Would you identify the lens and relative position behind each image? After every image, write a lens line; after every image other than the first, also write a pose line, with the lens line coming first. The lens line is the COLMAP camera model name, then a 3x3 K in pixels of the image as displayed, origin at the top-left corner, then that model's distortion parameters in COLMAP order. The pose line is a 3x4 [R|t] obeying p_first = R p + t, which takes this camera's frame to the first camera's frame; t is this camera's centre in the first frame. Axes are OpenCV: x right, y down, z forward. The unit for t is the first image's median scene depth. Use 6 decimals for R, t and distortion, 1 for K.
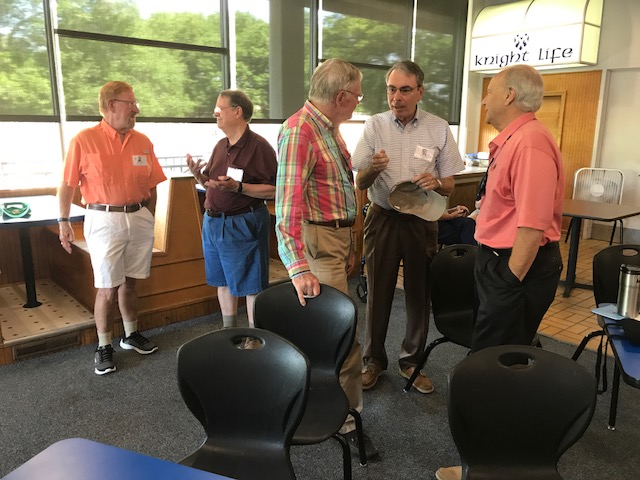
lens RADIAL K [[519.3, 0, 341.6], [0, 519.3, 238.2], [0, 0, 1]] dist [0.038514, -0.005783]
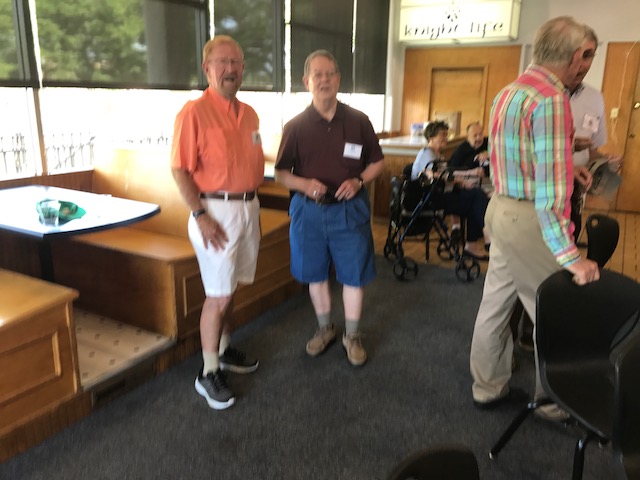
lens RADIAL K [[519.3, 0, 341.6], [0, 519.3, 238.2], [0, 0, 1]] dist [0.038514, -0.005783]
pose [[0.956420, -0.070479, 0.283363, -0.432186], [0.055527, 0.996625, 0.060464, -0.027249], [-0.286668, -0.042094, 0.957105, 0.145495]]
